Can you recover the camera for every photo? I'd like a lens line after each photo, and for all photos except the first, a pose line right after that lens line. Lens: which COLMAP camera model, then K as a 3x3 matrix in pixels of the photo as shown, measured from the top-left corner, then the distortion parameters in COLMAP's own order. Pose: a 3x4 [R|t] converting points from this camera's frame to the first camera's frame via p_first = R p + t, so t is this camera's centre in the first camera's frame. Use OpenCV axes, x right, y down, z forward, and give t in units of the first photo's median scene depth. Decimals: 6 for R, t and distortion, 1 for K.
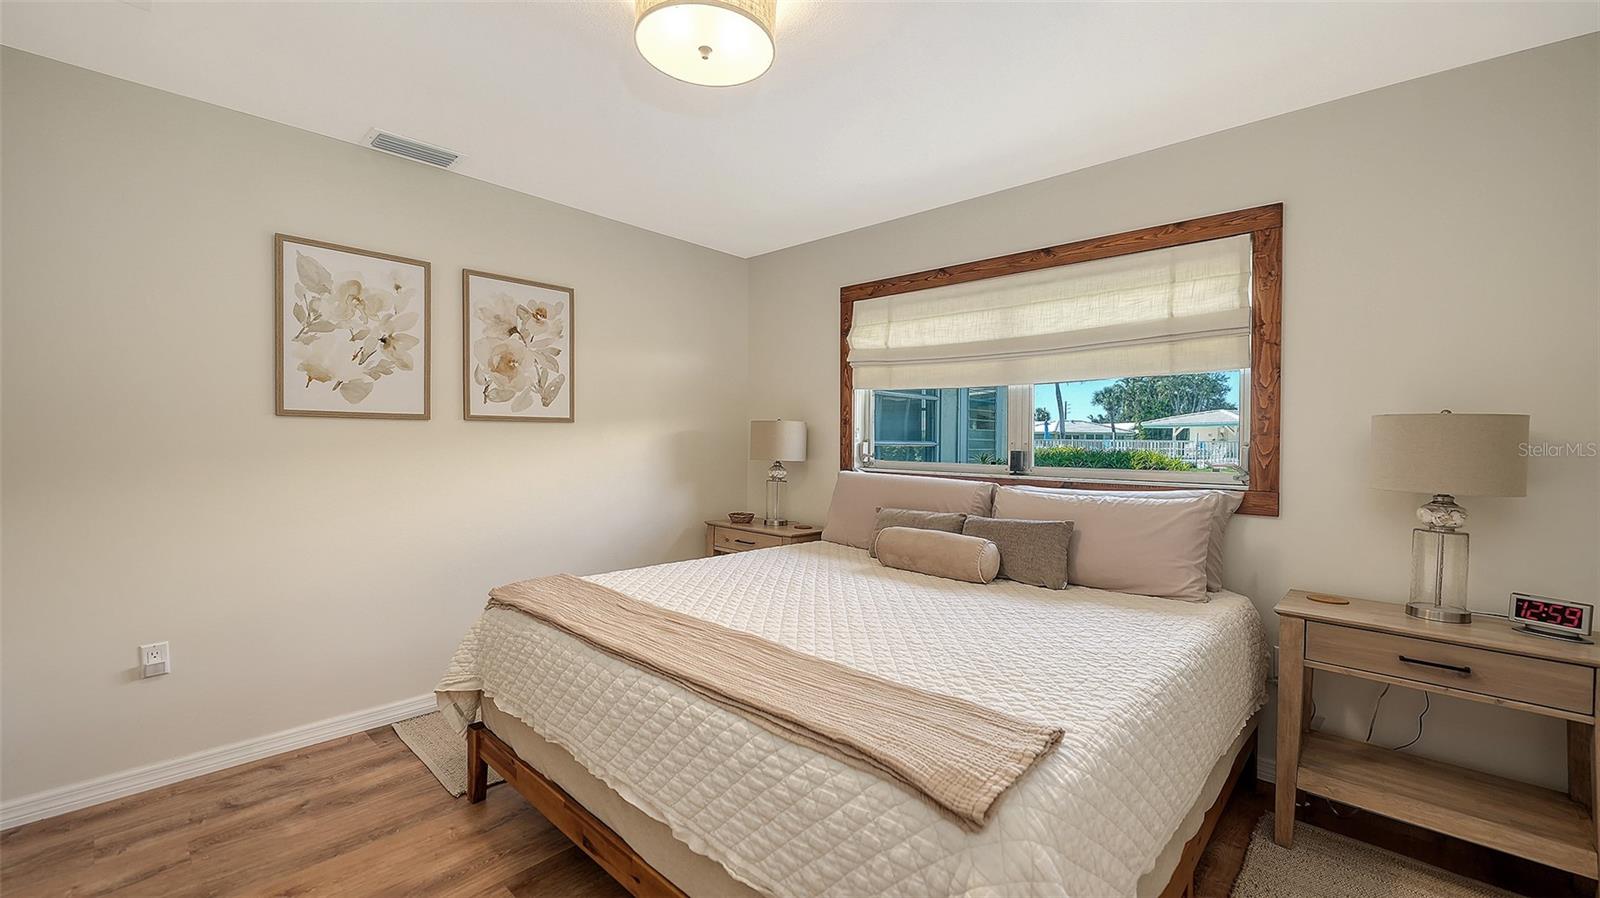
lens RADIAL K [[637.0, 0, 788.6], [0, 637.0, 454.0], [0, 0, 1]] dist [0.000277, -0.000309]
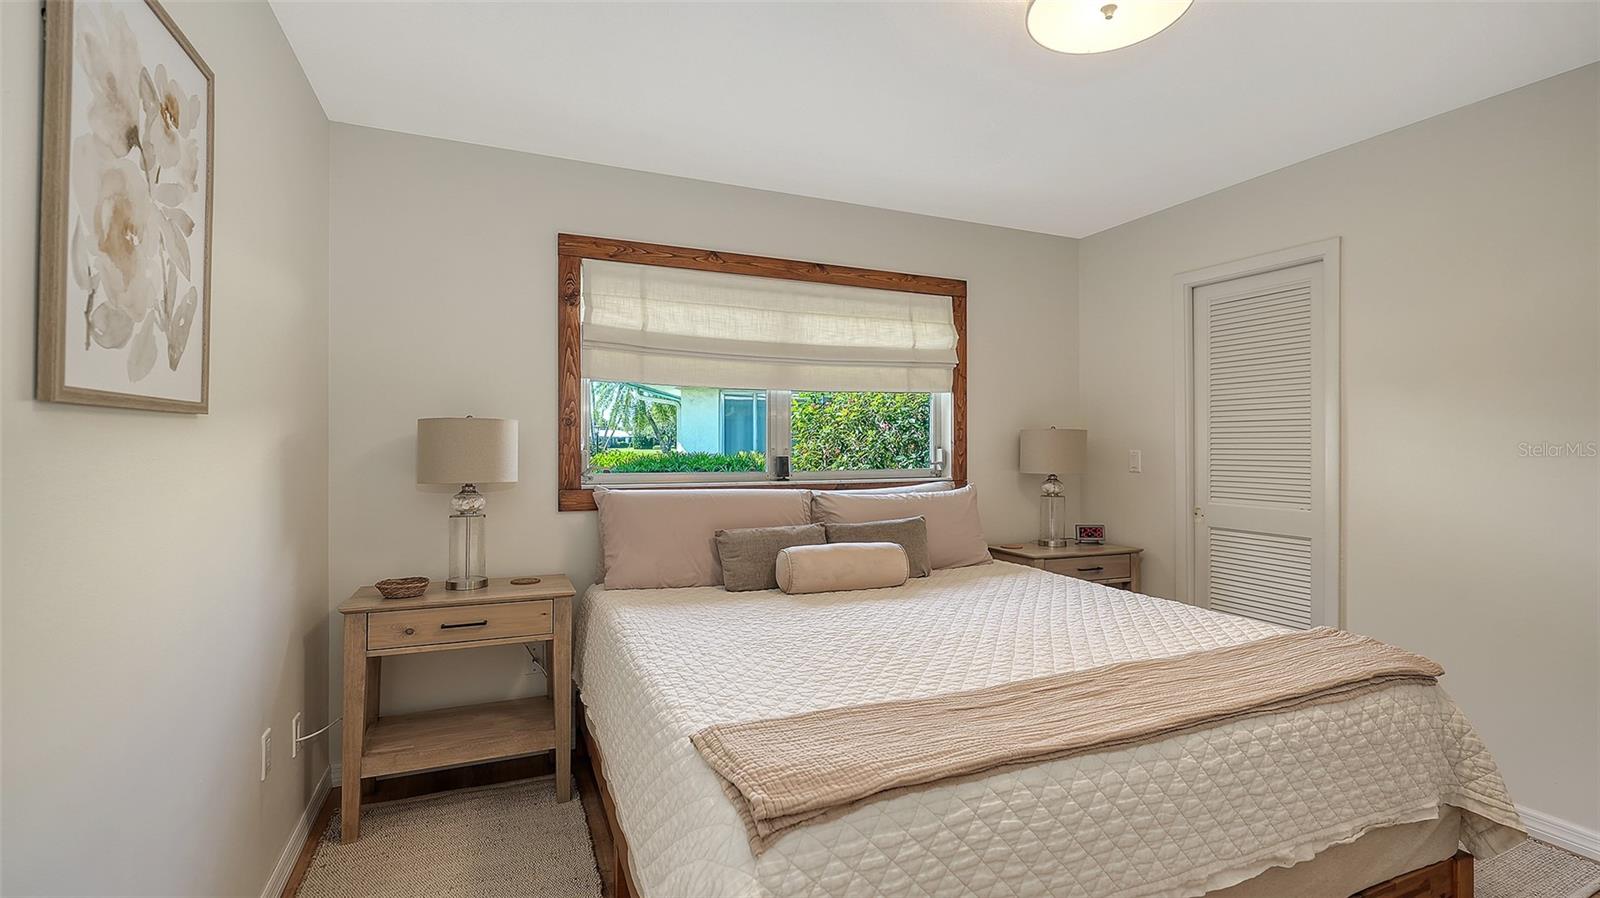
lens RADIAL K [[693.1, 0, 795.1], [0, 693.1, 441.5], [0, 0, 1]] dist [-0.005301, -0.000306]
pose [[0.405628, -0.007837, 0.914005, -0.677524], [0.024184, 0.999705, -0.002161, -0.027737], [-0.913718, 0.022981, 0.405698, 0.589596]]
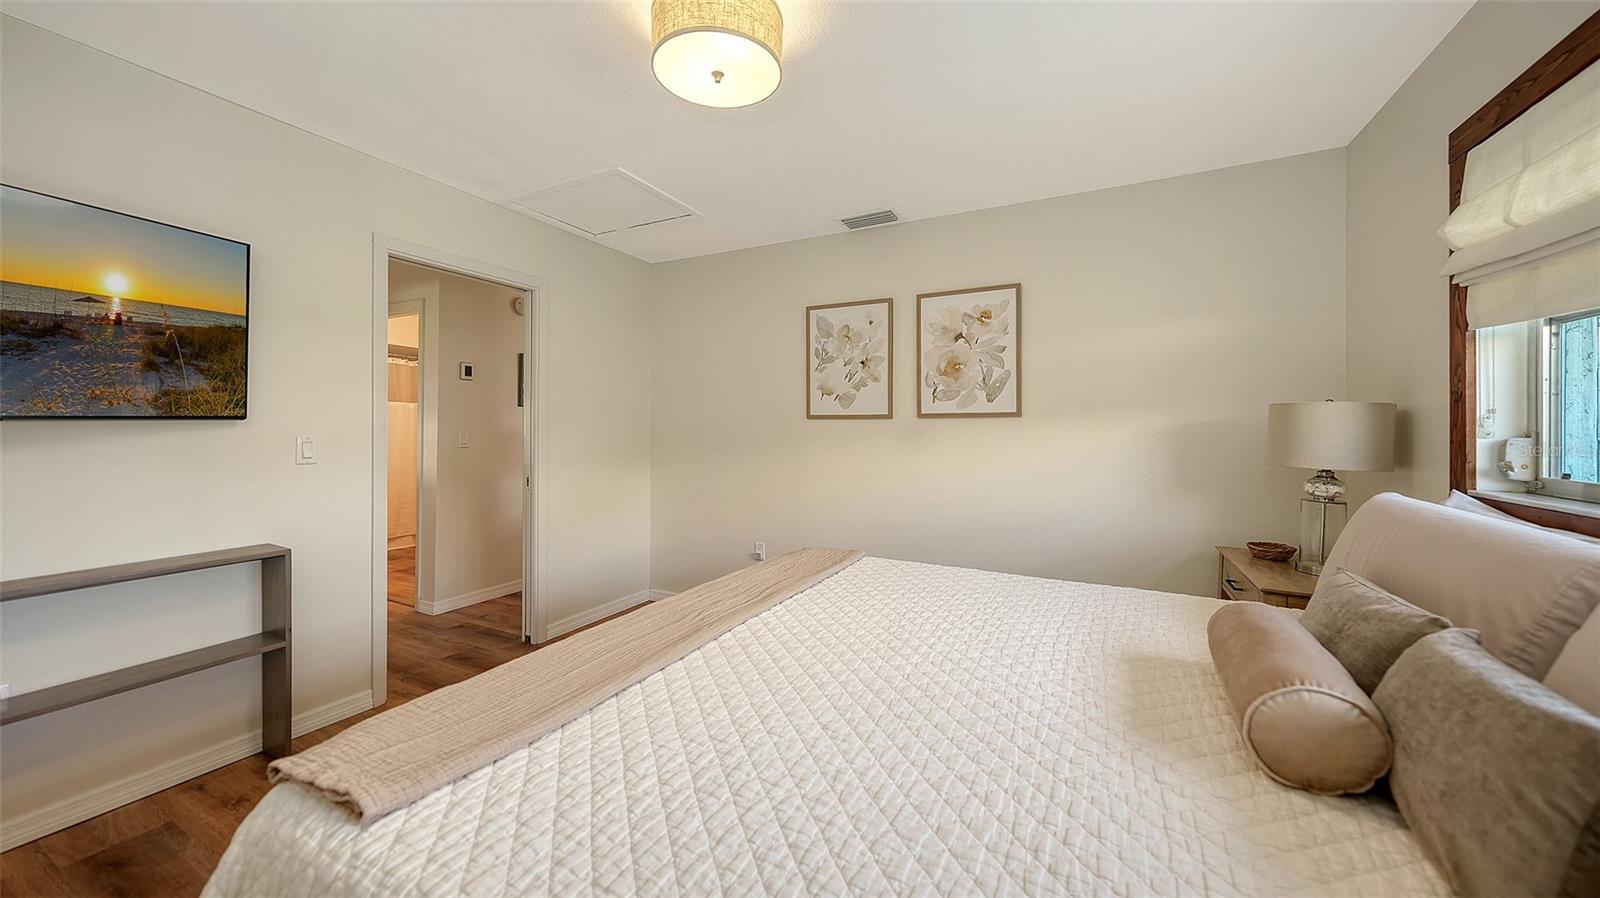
lens RADIAL K [[560.1, 0, 805.8], [0, 560.1, 433.7], [0, 0, 1]] dist [0.000233, 0.000005]
pose [[0.288659, -0.002551, -0.957429, 0.473024], [-0.023139, 0.999686, -0.009640, -0.007986], [0.957152, 0.024936, 0.288509, 0.502399]]
